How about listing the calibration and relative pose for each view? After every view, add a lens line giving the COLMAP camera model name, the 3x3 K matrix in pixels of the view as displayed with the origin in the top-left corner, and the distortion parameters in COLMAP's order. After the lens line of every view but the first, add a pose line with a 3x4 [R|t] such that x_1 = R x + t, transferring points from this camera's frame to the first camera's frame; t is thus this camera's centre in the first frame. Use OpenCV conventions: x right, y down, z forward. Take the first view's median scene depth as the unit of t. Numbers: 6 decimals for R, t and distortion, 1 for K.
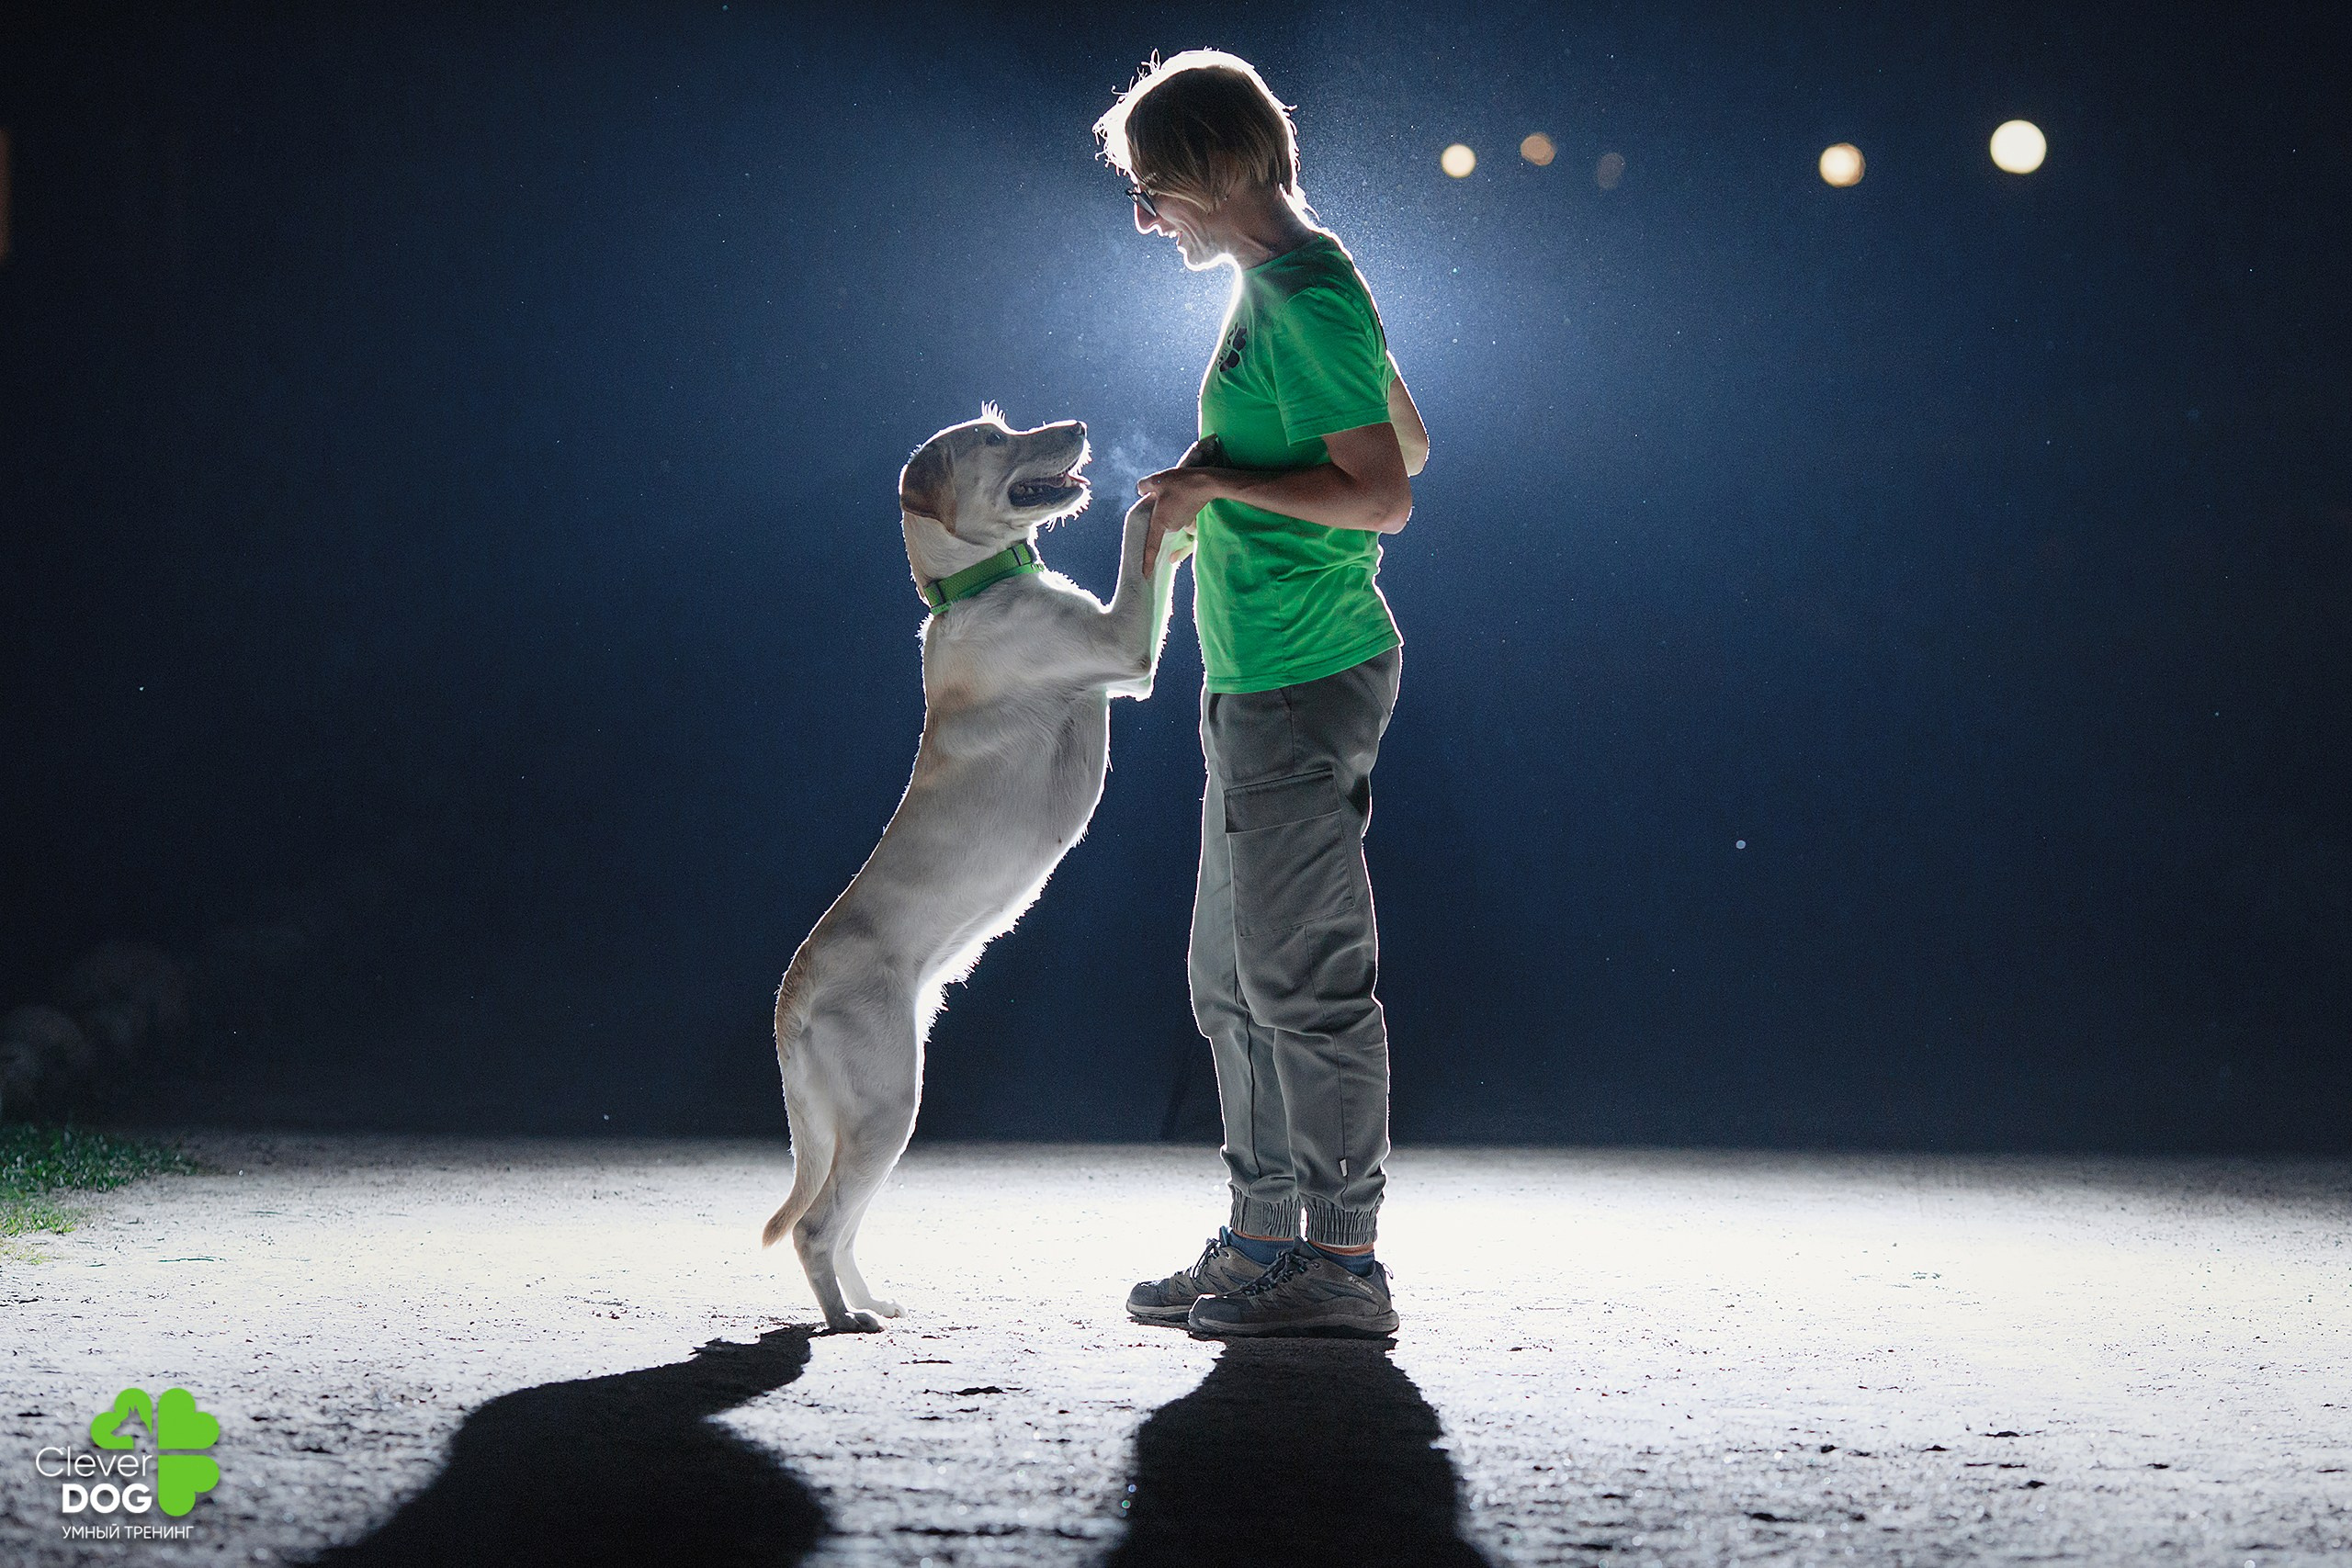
lens RADIAL K [[9792.0, 0, 1176.6], [0, 9792.0, 787.4], [0, 0, 1]] dist [0.060417, 0.000000]
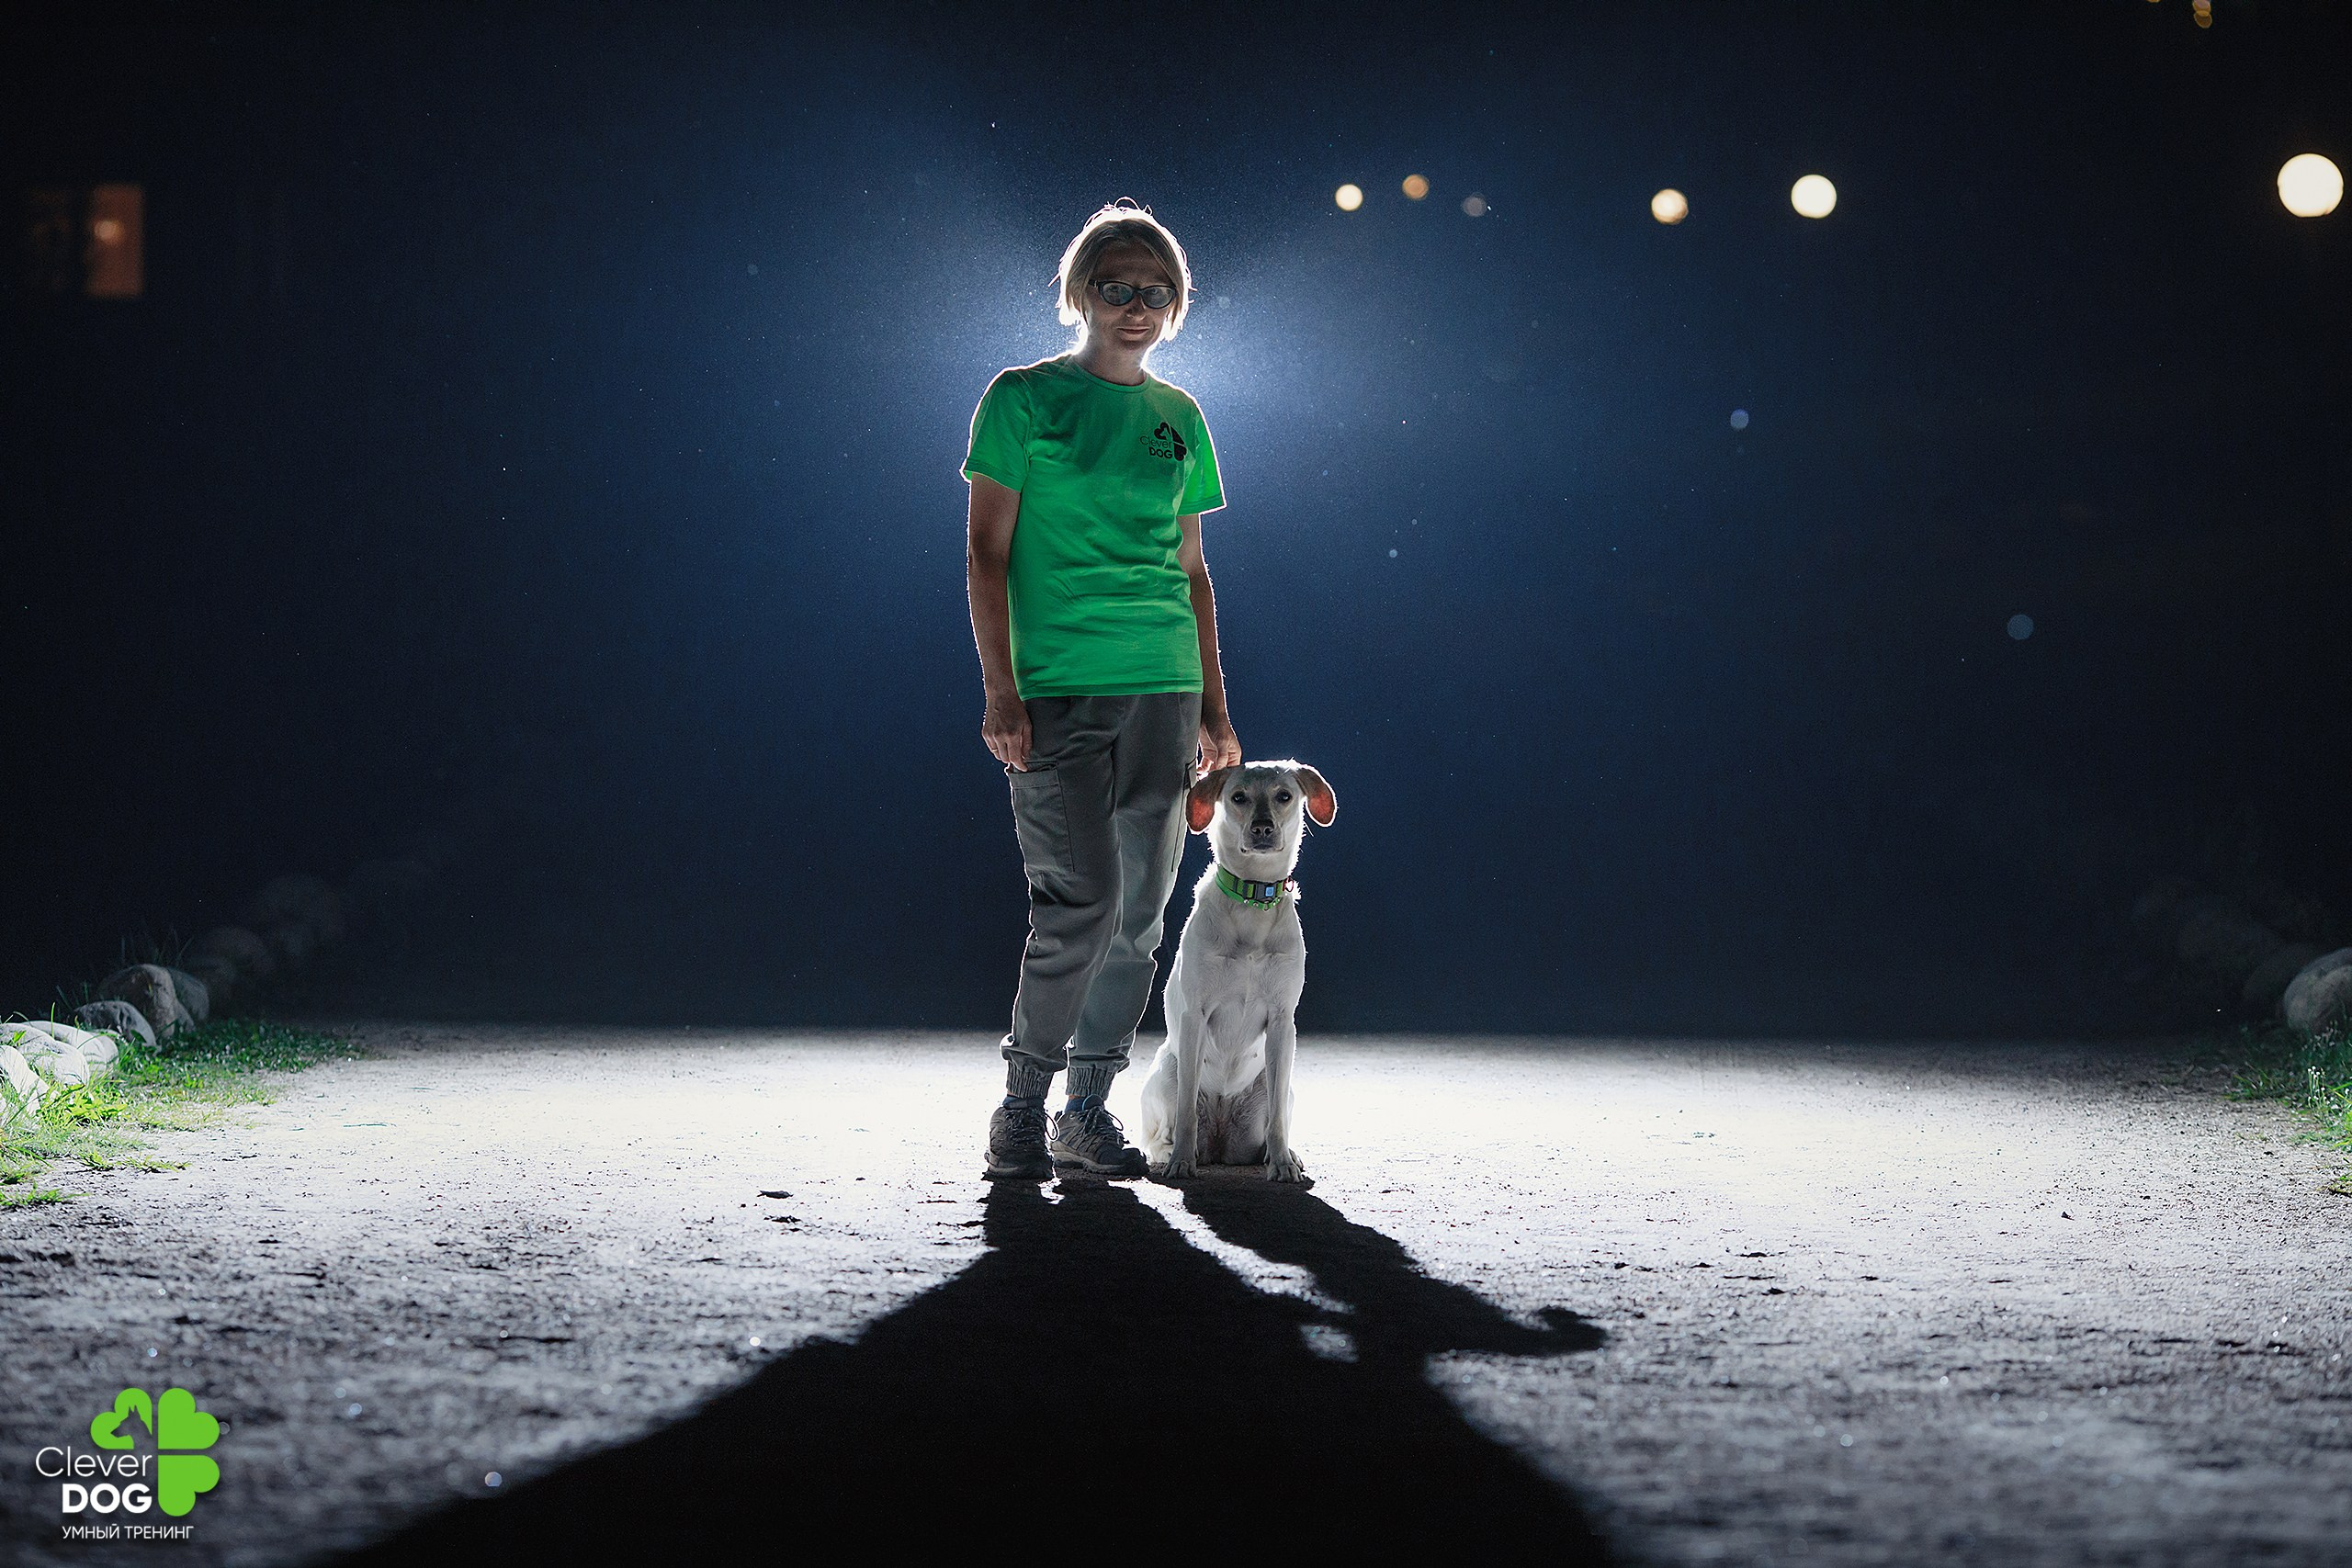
lens RADIAL K [[9792.0, 0, 1175.8], [0, 9792.0, 783.1], [0, 0, 1]] dist [0.060417, 0.000000]
pose [[0.999953, -0.001203, 0.009580, -0.006159], [0.001074, 0.999909, 0.013478, -0.015453], [-0.009596, -0.013467, 0.999863, -0.318837]]
